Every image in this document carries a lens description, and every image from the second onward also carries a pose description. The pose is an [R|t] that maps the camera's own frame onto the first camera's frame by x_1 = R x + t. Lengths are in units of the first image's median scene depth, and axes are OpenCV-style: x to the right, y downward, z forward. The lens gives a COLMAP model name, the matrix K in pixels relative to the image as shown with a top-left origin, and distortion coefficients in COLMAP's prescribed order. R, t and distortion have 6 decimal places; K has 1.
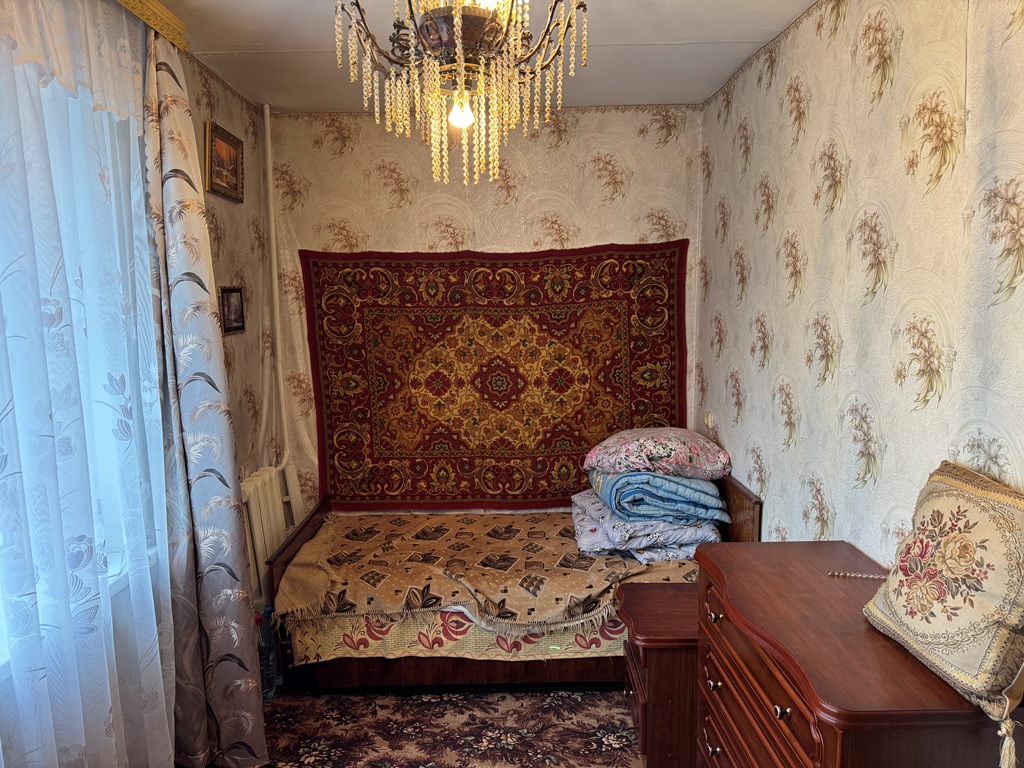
lens RADIAL K [[708.1, 0, 512.0], [0, 708.1, 384.0], [0, 0, 1]] dist [0.124807, -0.256553]
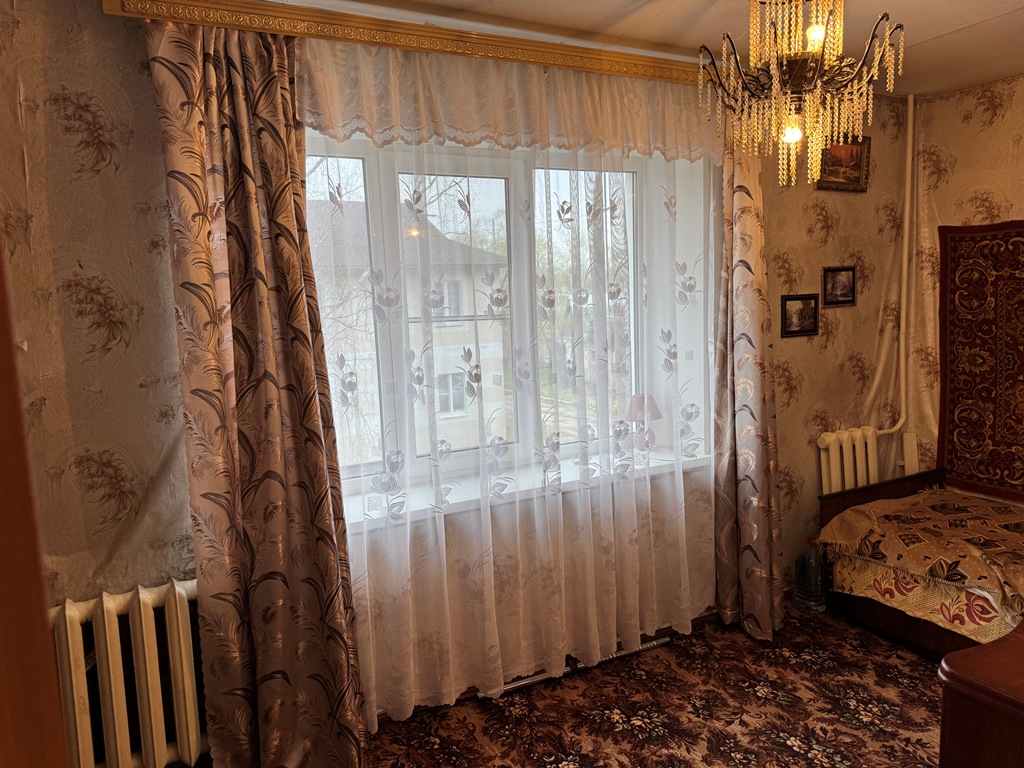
lens RADIAL K [[736.5, 0, 510.7], [0, 736.5, 377.0], [0, 0, 1]] dist [0.027902, -0.011629]
pose [[0.473096, 0.097622, -0.875585, 0.373836], [-0.077867, 0.994586, 0.068817, 0.002388], [0.877563, 0.035622, 0.478136, -0.041543]]
